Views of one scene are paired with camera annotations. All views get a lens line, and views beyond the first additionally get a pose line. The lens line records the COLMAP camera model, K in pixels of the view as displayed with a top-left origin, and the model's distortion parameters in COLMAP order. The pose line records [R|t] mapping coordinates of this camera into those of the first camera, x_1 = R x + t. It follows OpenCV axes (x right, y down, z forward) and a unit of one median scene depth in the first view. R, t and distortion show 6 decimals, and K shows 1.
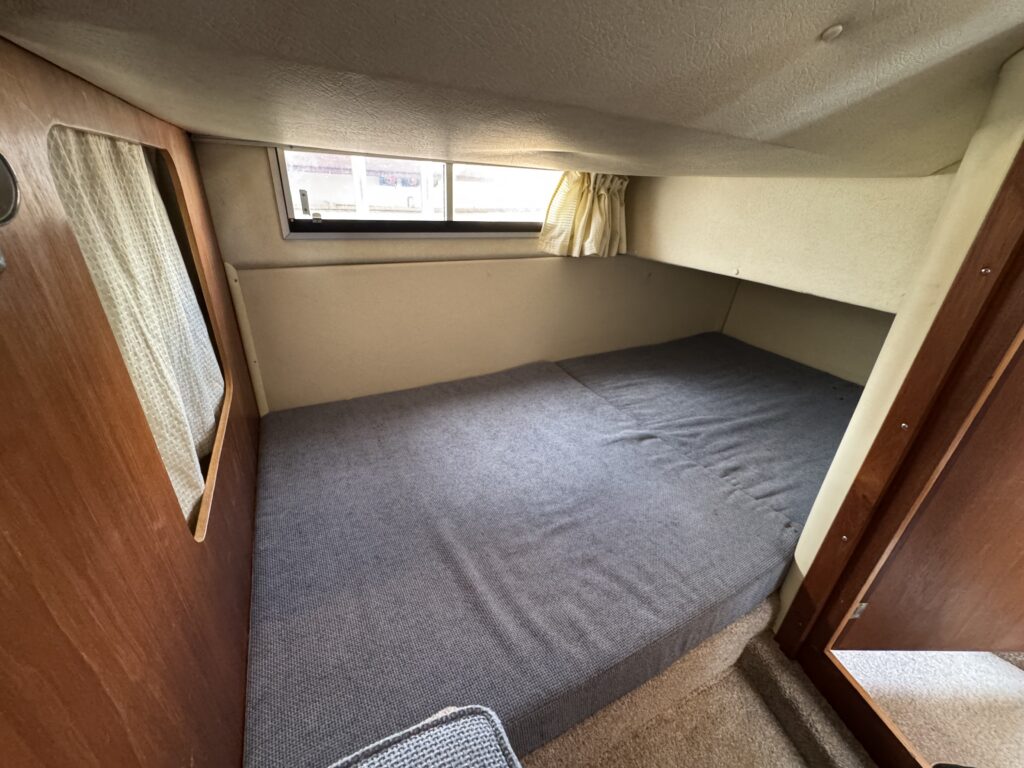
lens RADIAL K [[412.4, 0, 512.0], [0, 412.4, 384.0], [0, 0, 1]] dist [0.000366, -0.000163]
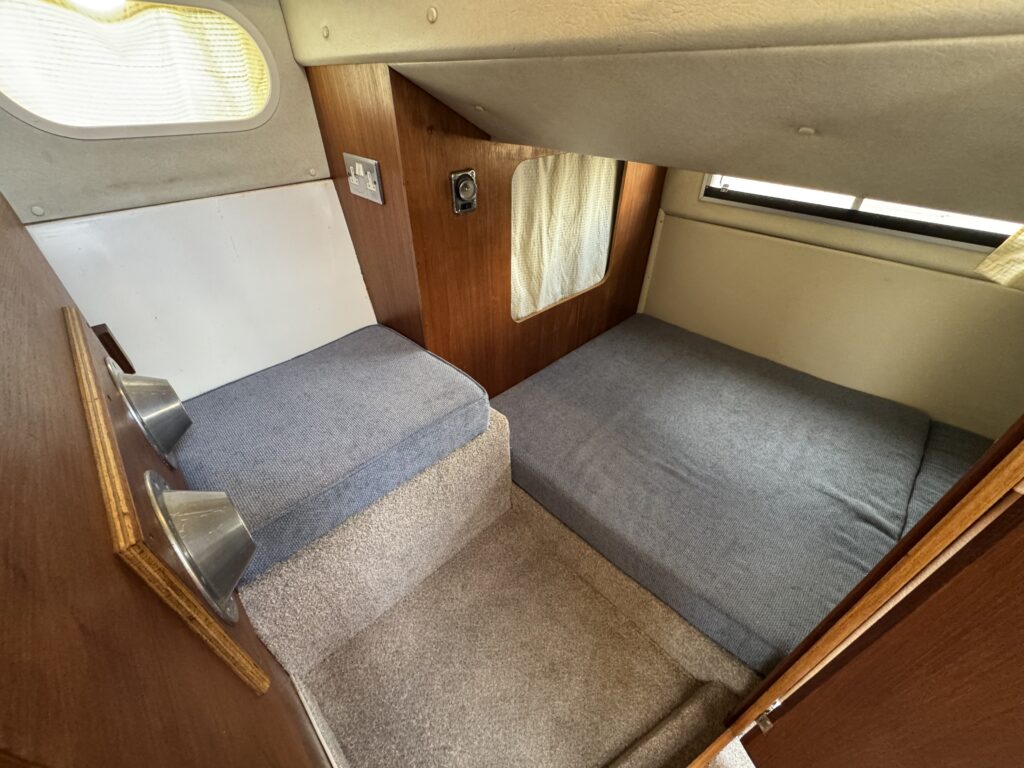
lens RADIAL K [[412.4, 0, 512.0], [0, 412.4, 384.0], [0, 0, 1]] dist [0.000366, -0.000163]
pose [[0.295478, 0.535502, -0.791158, 0.610448], [-0.407986, 0.819551, 0.402348, -0.131782], [0.863852, 0.203897, 0.460636, -0.043393]]
